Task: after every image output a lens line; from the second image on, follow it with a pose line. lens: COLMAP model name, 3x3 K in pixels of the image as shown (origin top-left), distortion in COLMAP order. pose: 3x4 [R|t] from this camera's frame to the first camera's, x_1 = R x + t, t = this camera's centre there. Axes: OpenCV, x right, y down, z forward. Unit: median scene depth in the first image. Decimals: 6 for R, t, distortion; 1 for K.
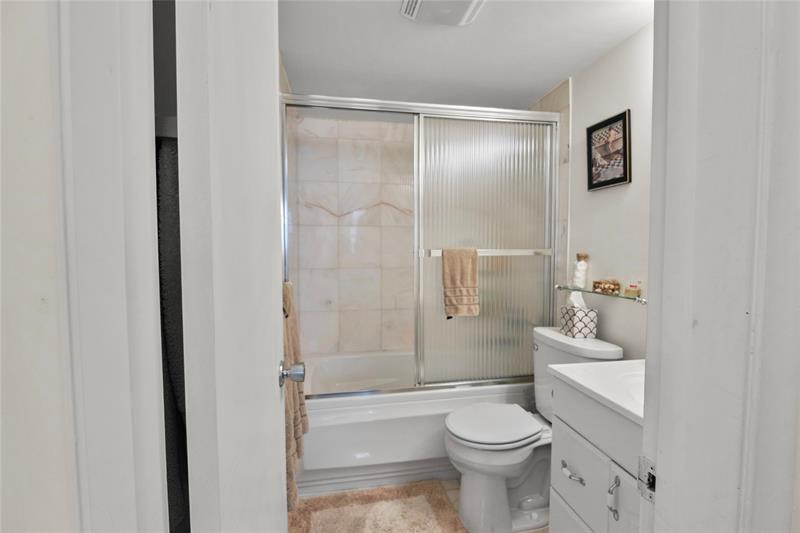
lens RADIAL K [[359.9, 0, 416.9], [0, 359.9, 267.1], [0, 0, 1]] dist [-0.012340, -0.000193]
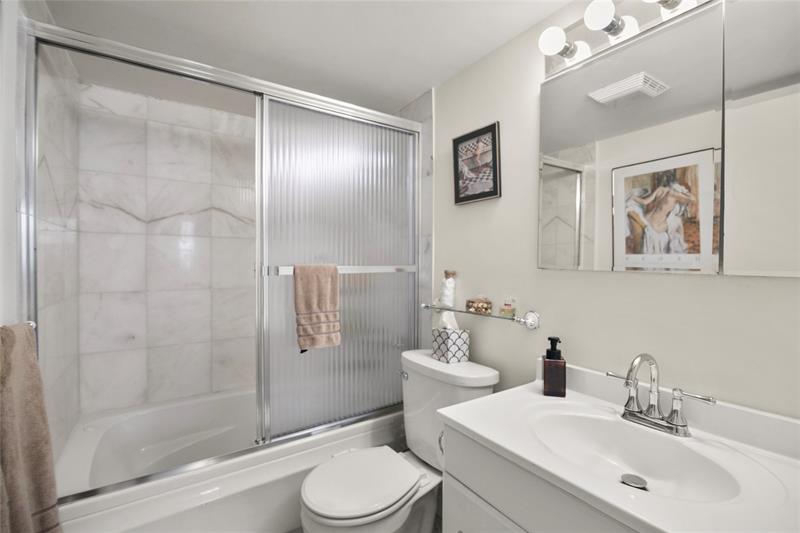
lens RADIAL K [[359.9, 0, 416.9], [0, 359.9, 267.1], [0, 0, 1]] dist [-0.012340, -0.000193]
pose [[0.916292, -0.001368, 0.400509, 0.001092], [0.019196, 0.998995, -0.040503, -0.009148], [-0.400051, 0.044800, 0.915397, 0.160709]]
